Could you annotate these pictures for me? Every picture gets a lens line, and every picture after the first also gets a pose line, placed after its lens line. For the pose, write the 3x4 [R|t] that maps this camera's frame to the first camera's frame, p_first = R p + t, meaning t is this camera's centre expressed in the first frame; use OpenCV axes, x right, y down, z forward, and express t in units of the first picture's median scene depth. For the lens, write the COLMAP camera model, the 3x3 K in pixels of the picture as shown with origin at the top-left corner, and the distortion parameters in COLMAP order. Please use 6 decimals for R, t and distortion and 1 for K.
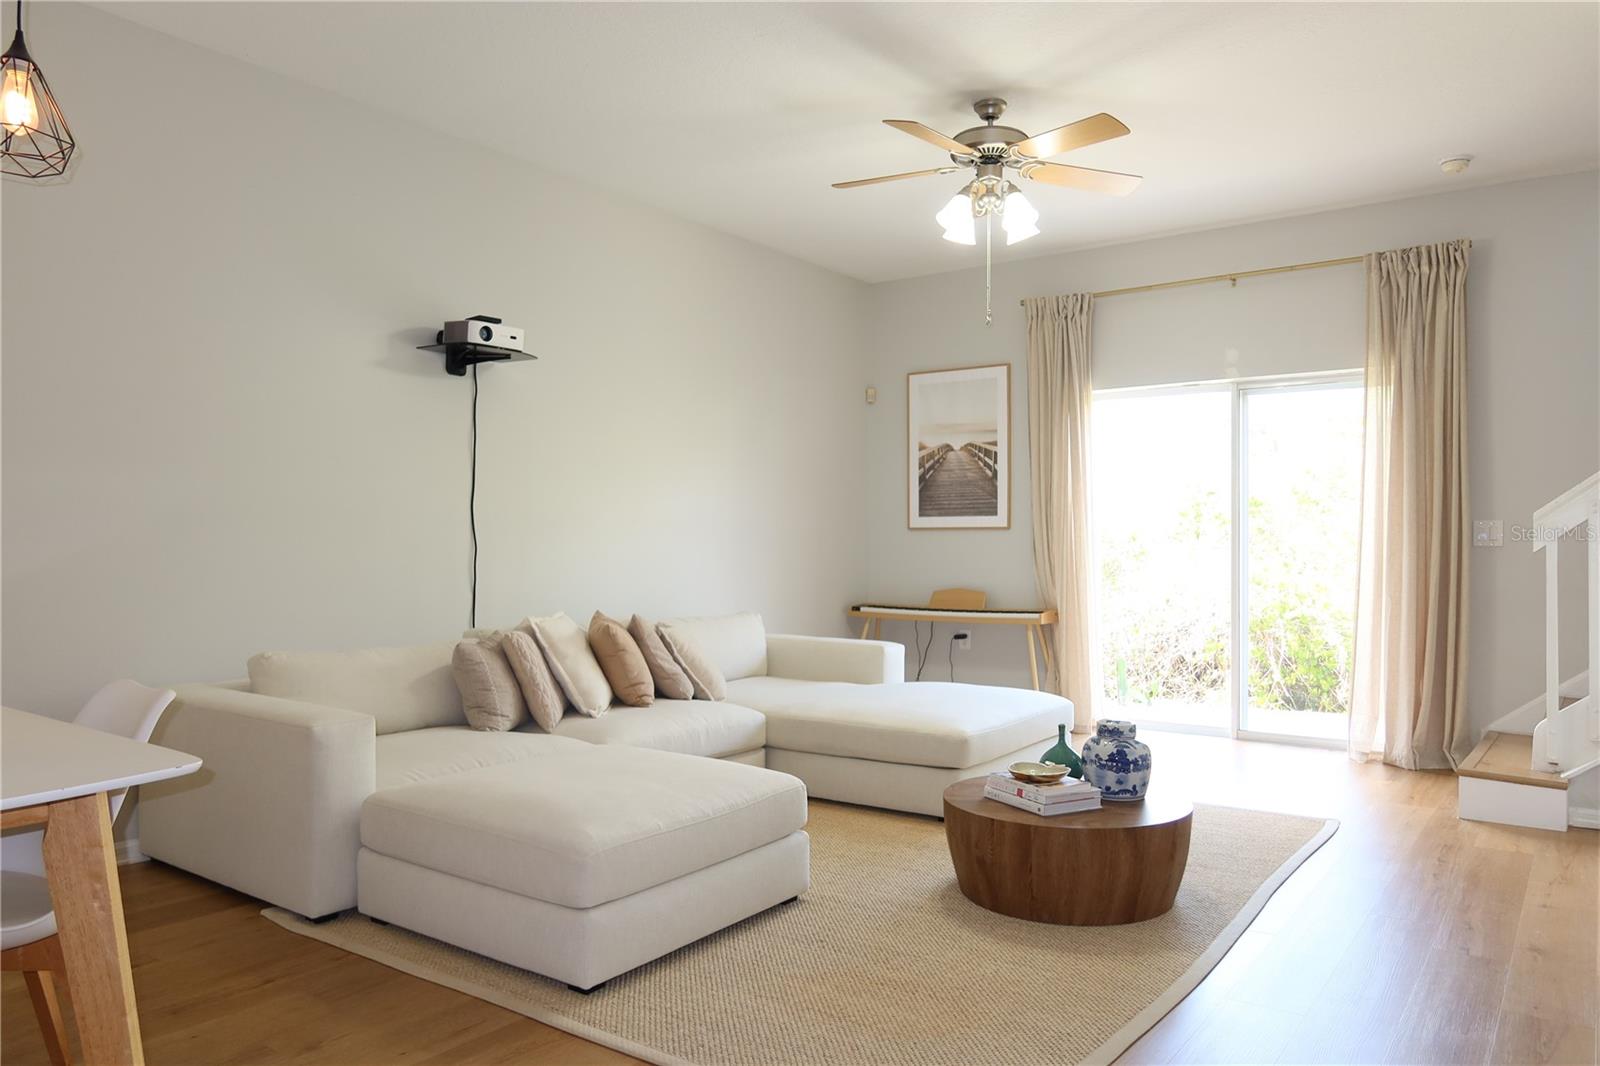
lens RADIAL K [[1115.6, 0, 800.4], [0, 1115.6, 536.6], [0, 0, 1]] dist [-0.020637, 0.009744]
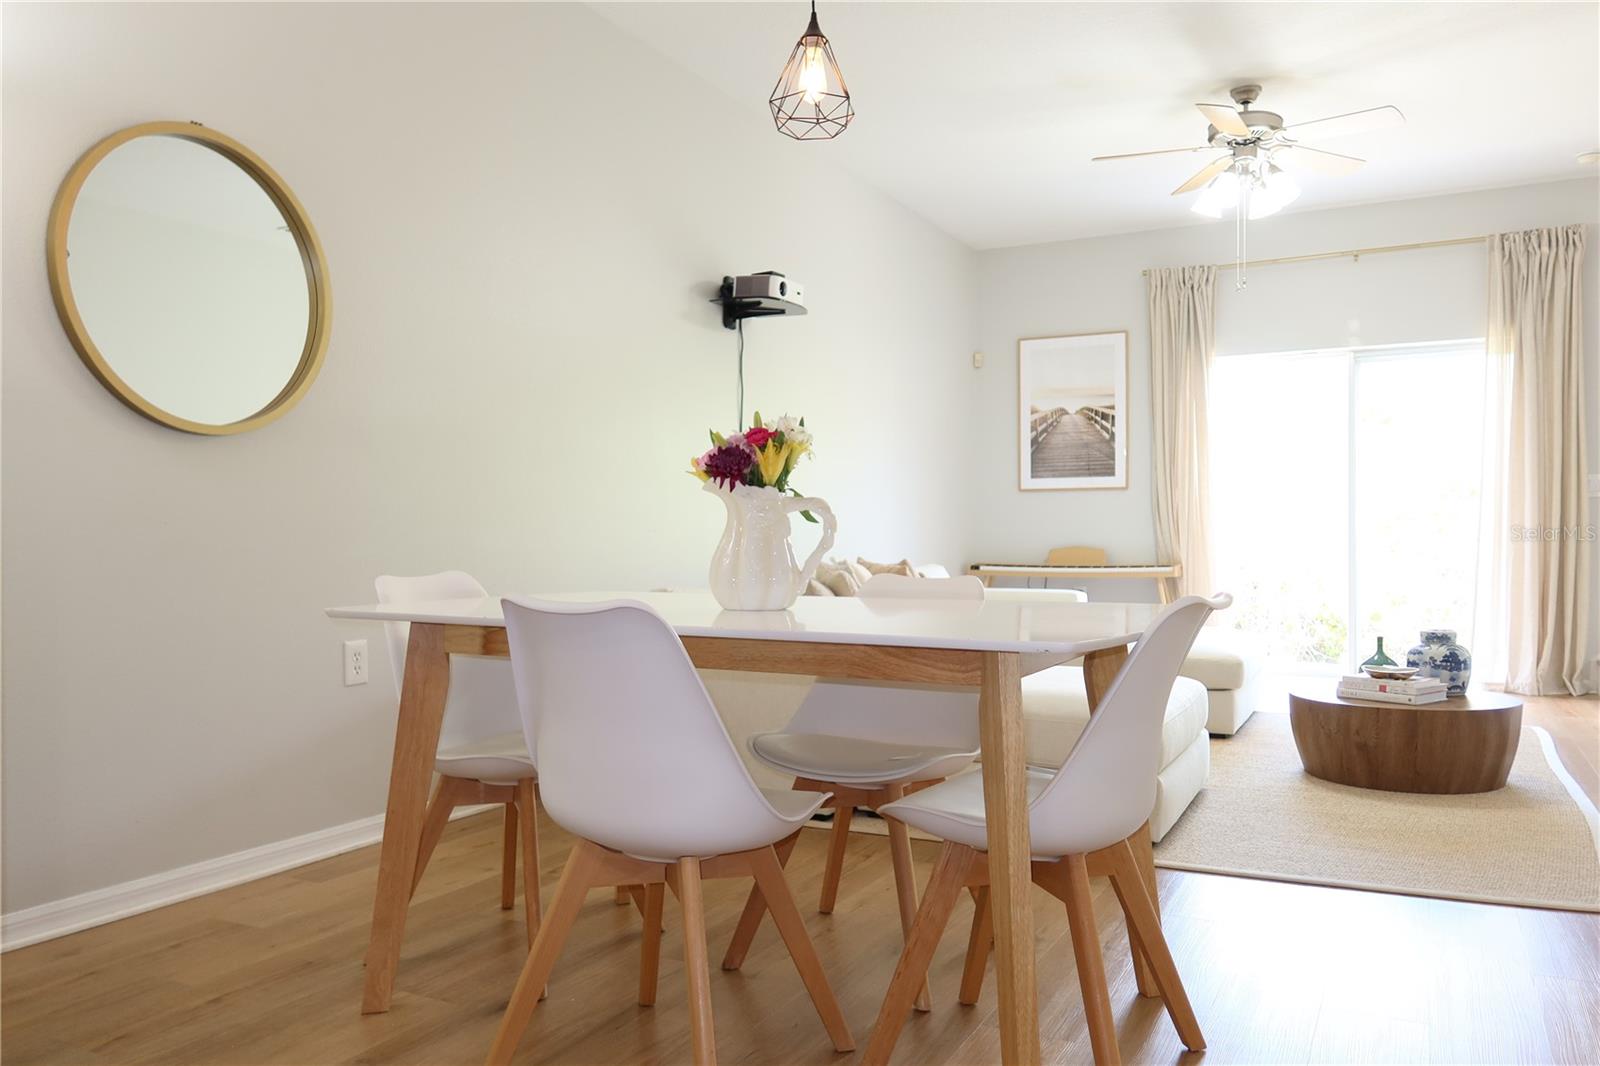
lens RADIAL K [[1220.1, 0, 799.7], [0, 1220.1, 535.2], [0, 0, 1]] dist [0.016305, 0.011180]
pose [[0.987646, -0.006764, 0.156556, -0.372052], [0.005736, 0.999959, 0.007019, 0.033677], [-0.156597, -0.006035, 0.987644, -0.110068]]
